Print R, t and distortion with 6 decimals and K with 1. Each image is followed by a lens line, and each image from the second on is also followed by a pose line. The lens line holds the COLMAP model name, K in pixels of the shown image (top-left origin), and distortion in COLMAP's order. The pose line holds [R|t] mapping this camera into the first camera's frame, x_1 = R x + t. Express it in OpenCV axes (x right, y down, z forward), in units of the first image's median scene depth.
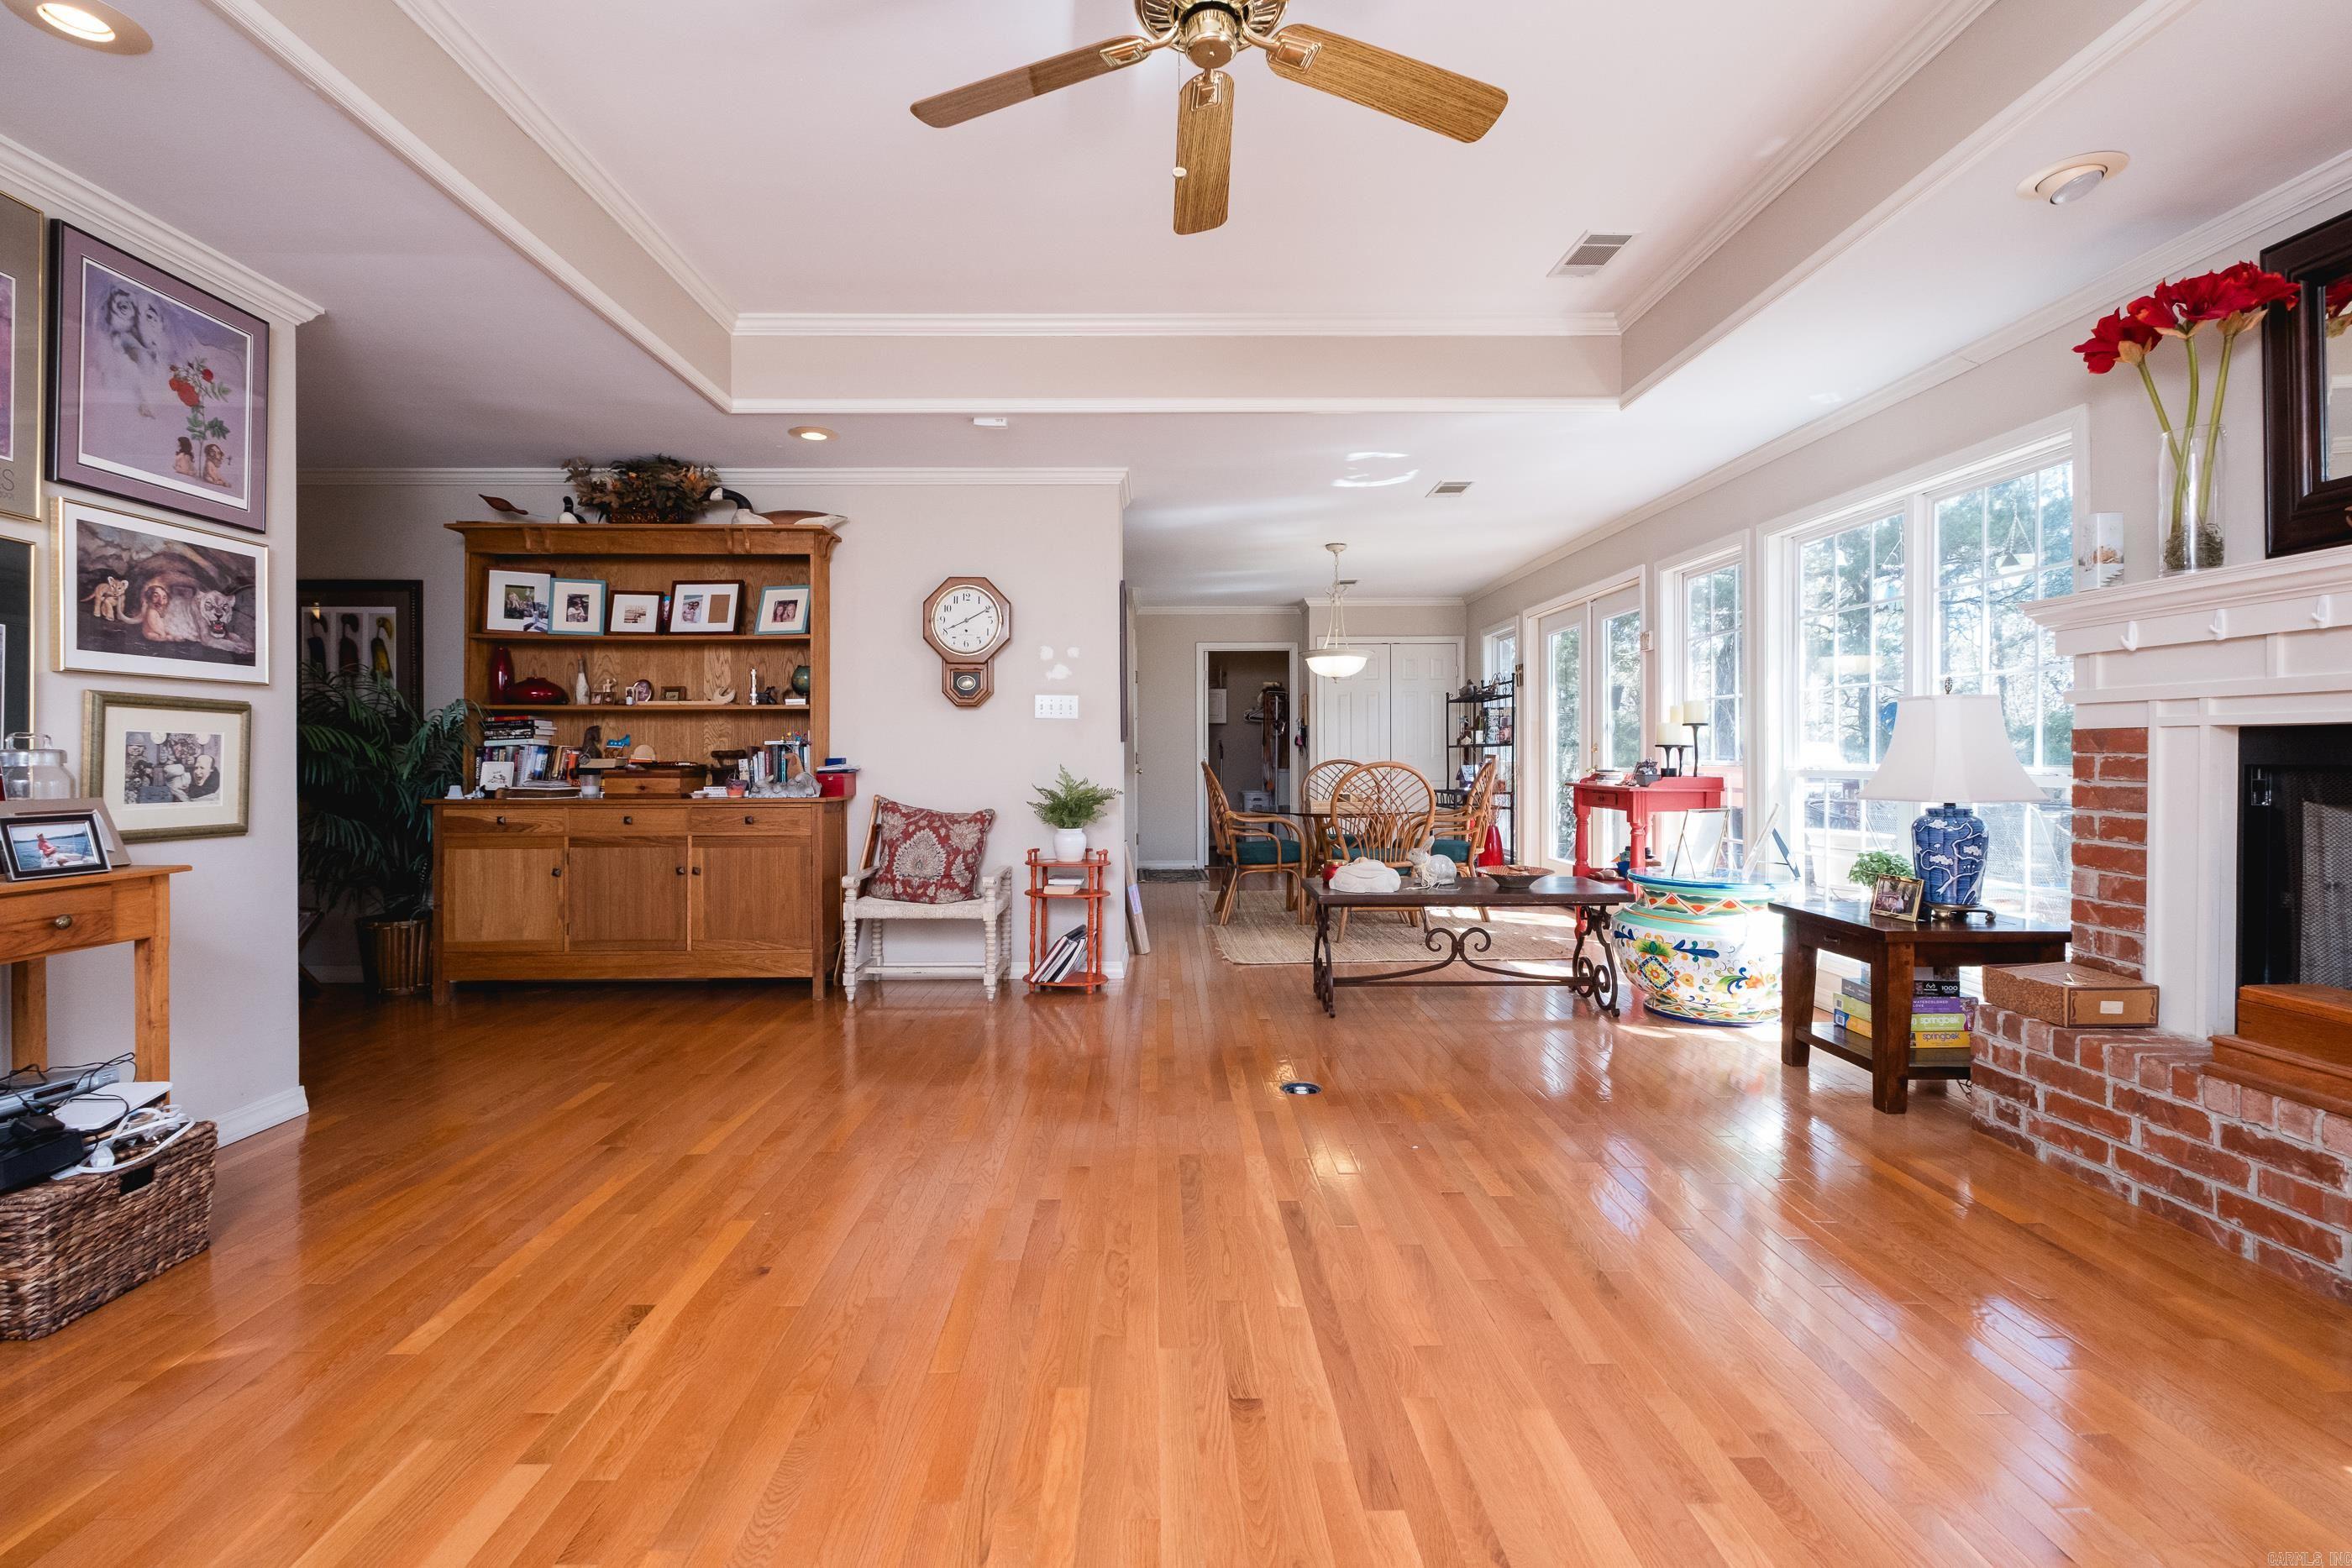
lens RADIAL K [[1051.8, 0, 1174.5], [0, 1051.8, 762.1], [0, 0, 1]] dist [-0.001709, -0.002405]
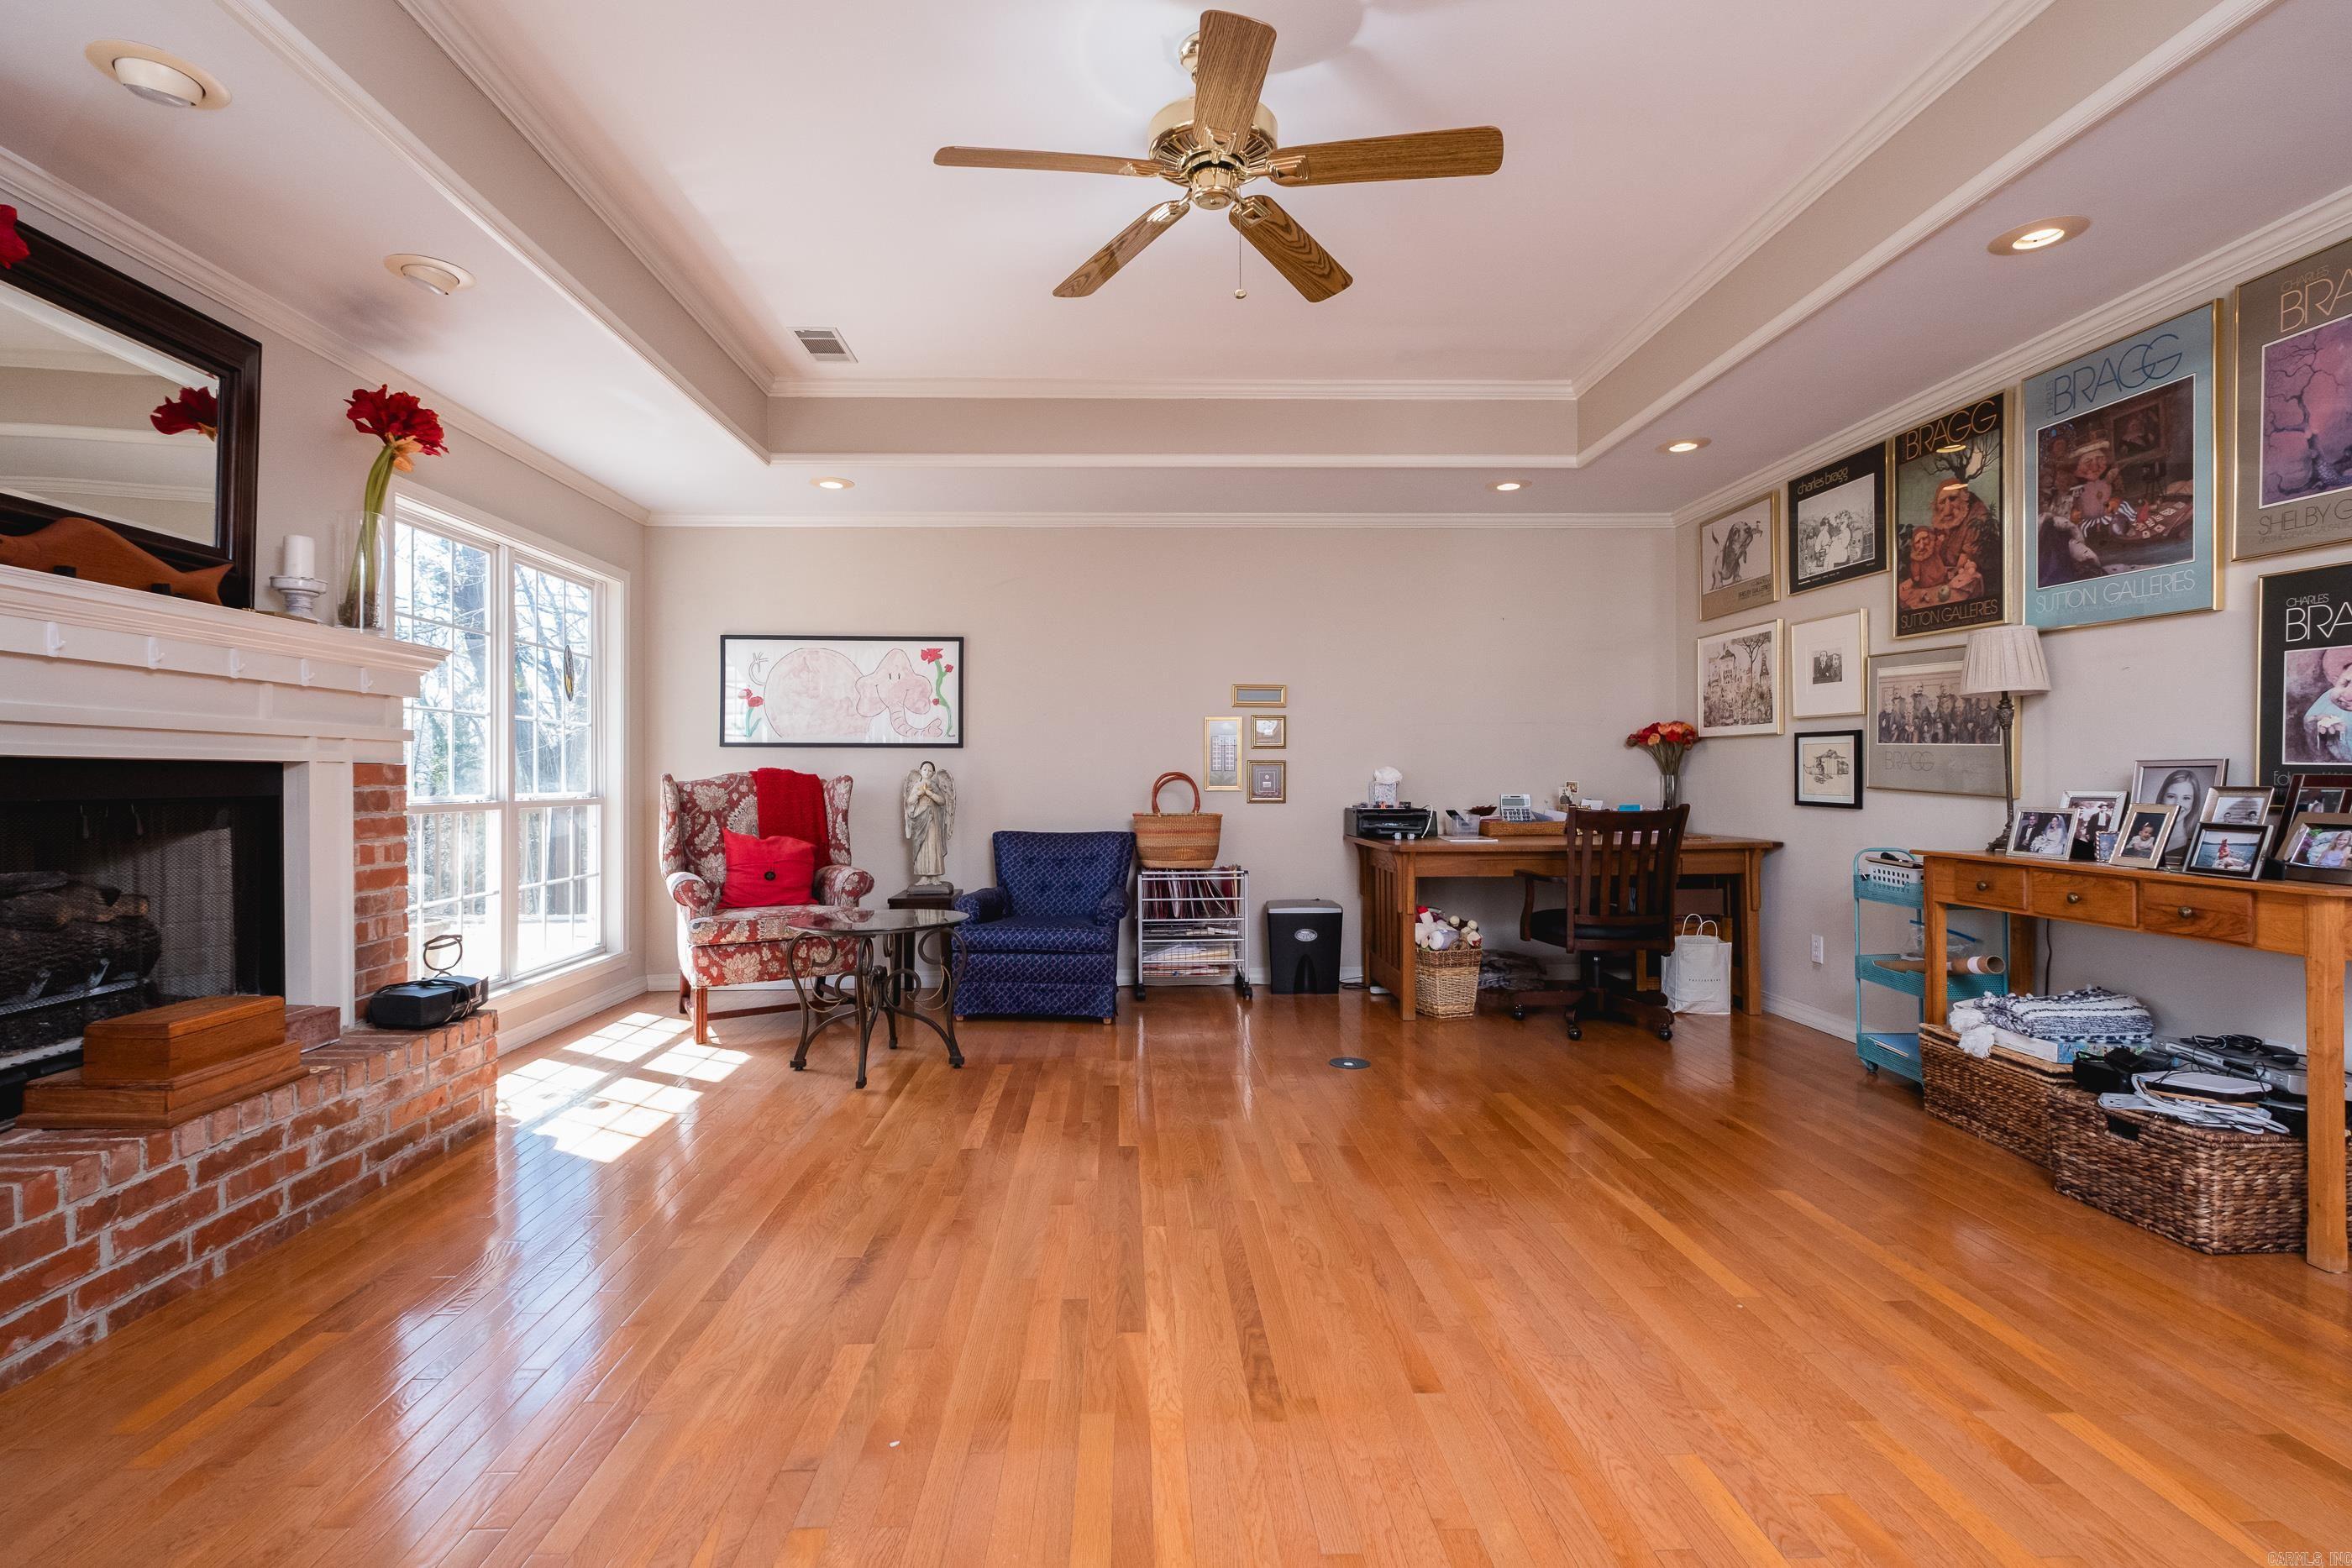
lens RADIAL K [[1051.8, 0, 1170.5], [0, 1051.8, 770.8], [0, 0, 1]] dist [-0.001709, -0.002405]
pose [[-0.999653, 0.008416, -0.024948, 0.093759], [0.008390, 0.999964, 0.001135, -0.014819], [0.024956, 0.000926, -0.999688, 1.763549]]
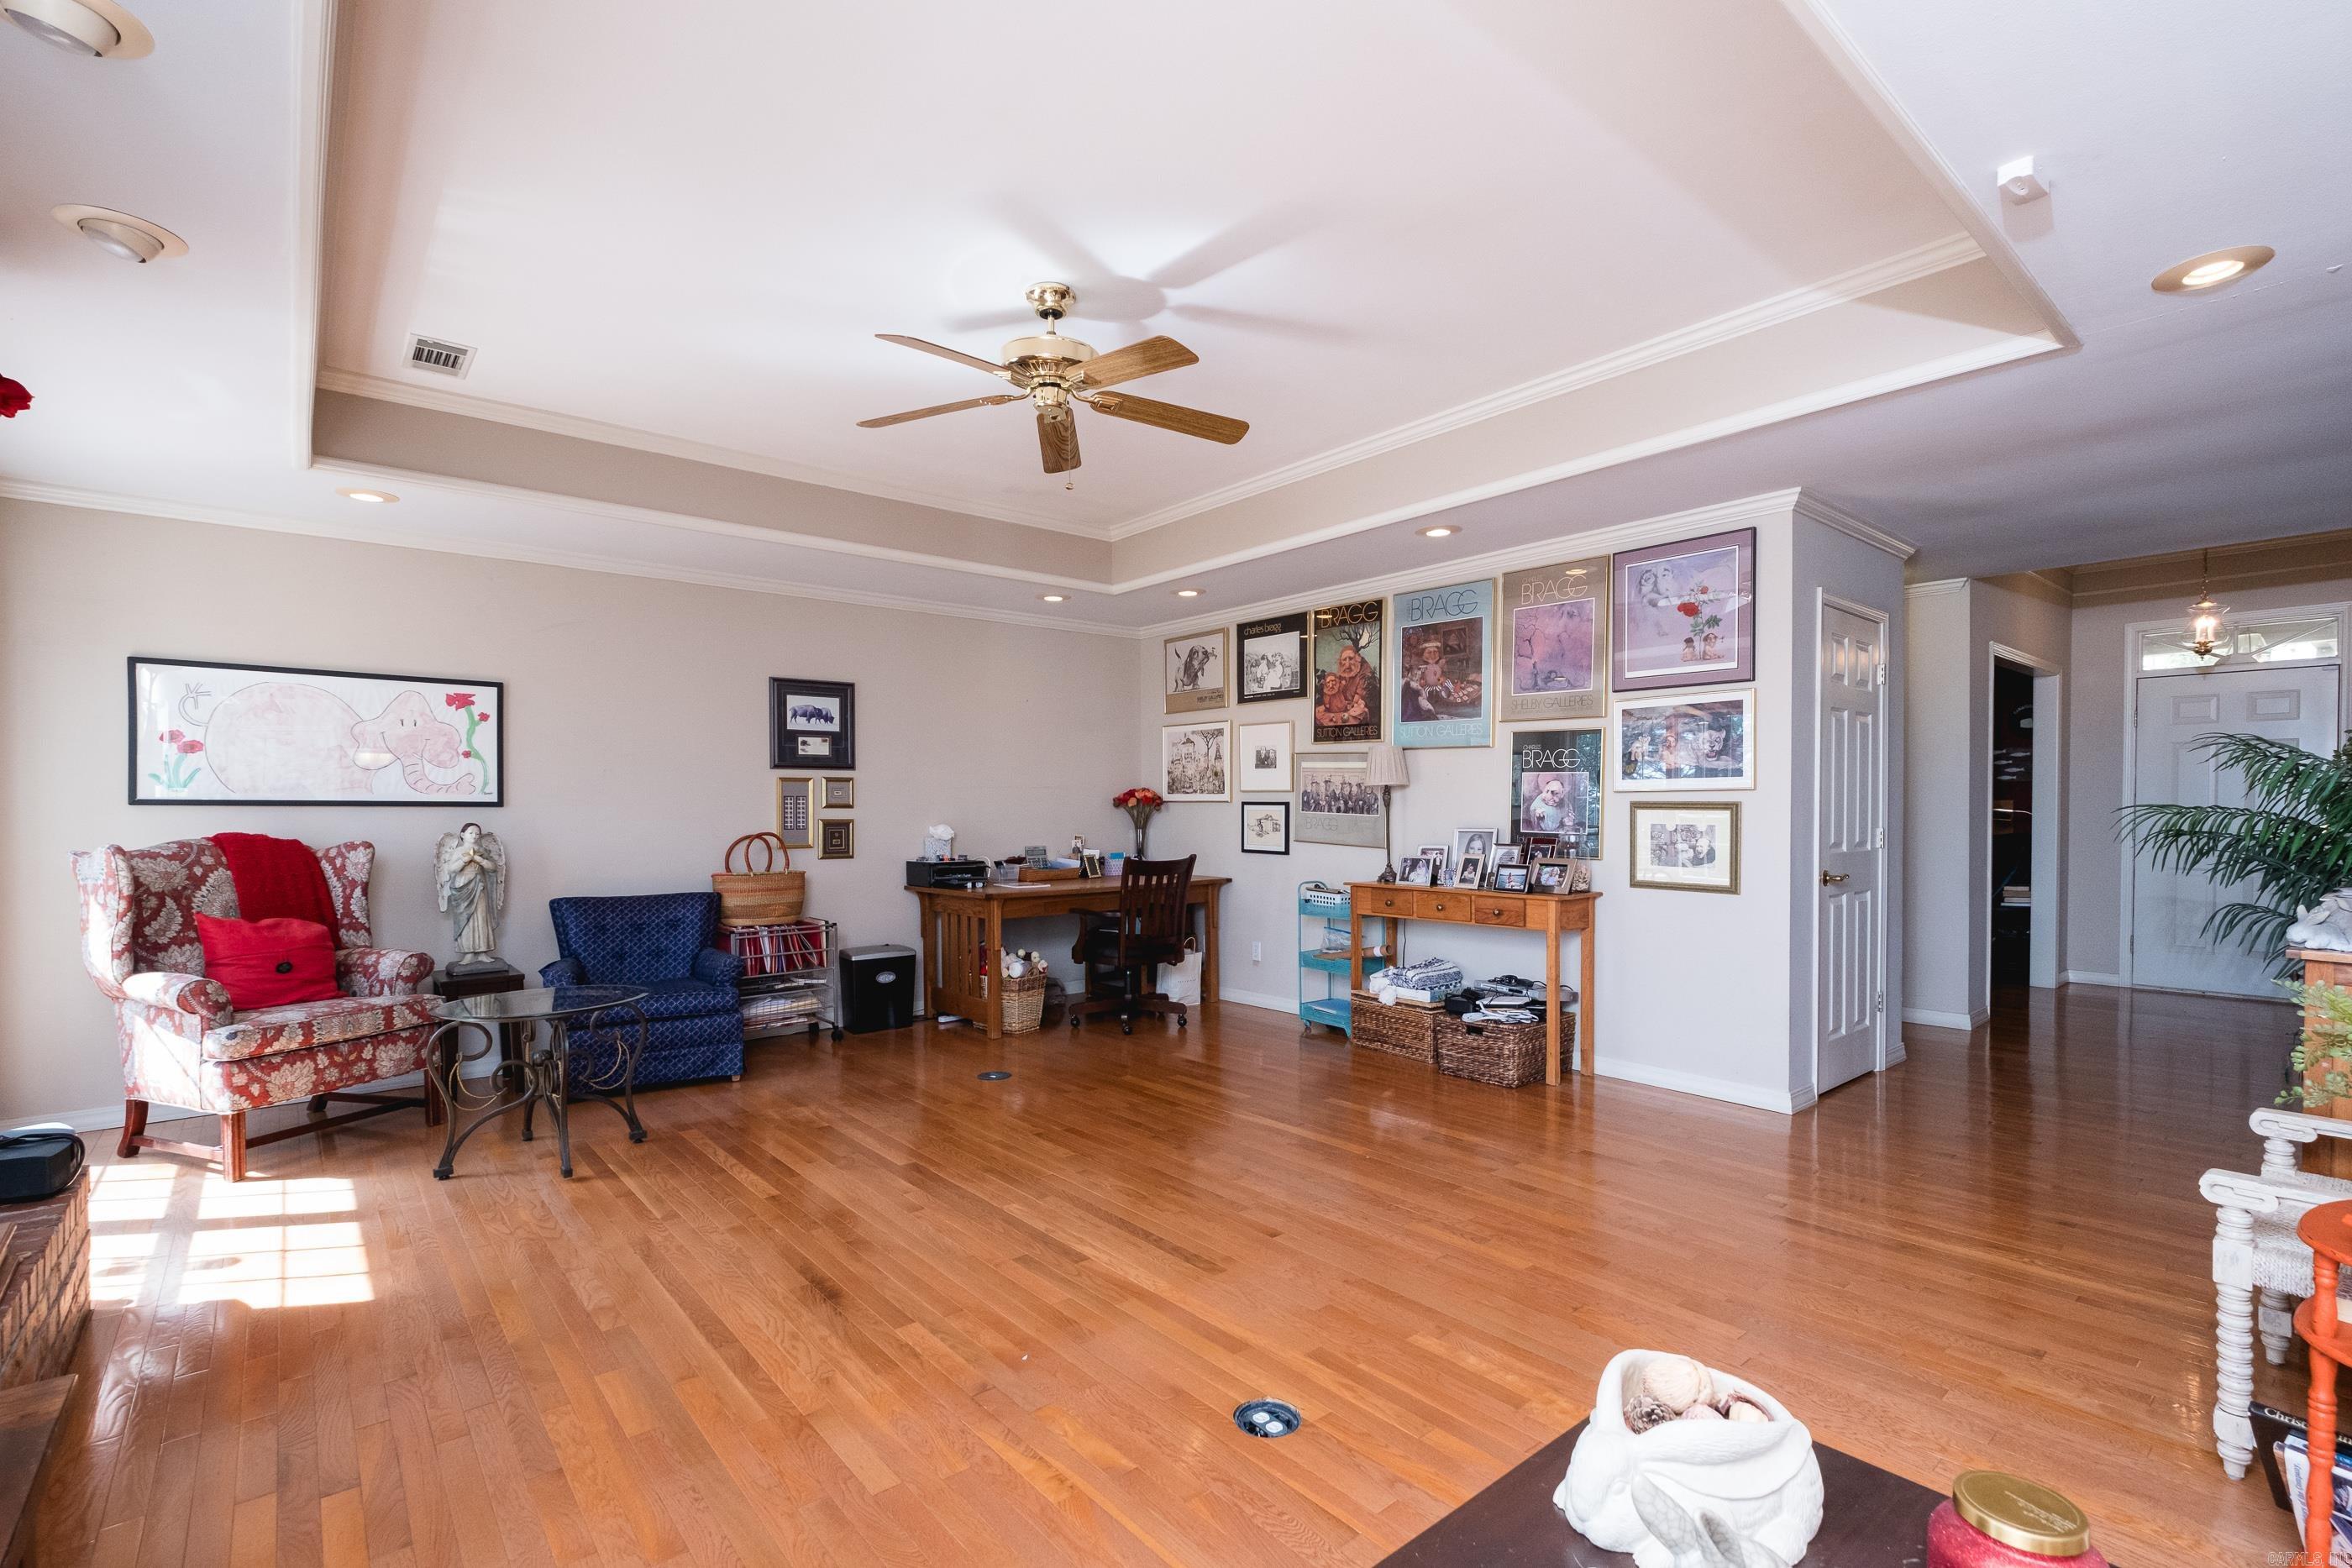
lens RADIAL K [[1051.8, 0, 1182.0], [0, 1051.8, 819.6], [0, 0, 1]] dist [-0.001709, -0.002405]
pose [[-0.769652, 0.013404, -0.638323, 0.717219], [0.002207, 0.999829, 0.018333, -0.070551], [0.638460, 0.012701, -0.769550, 1.873811]]
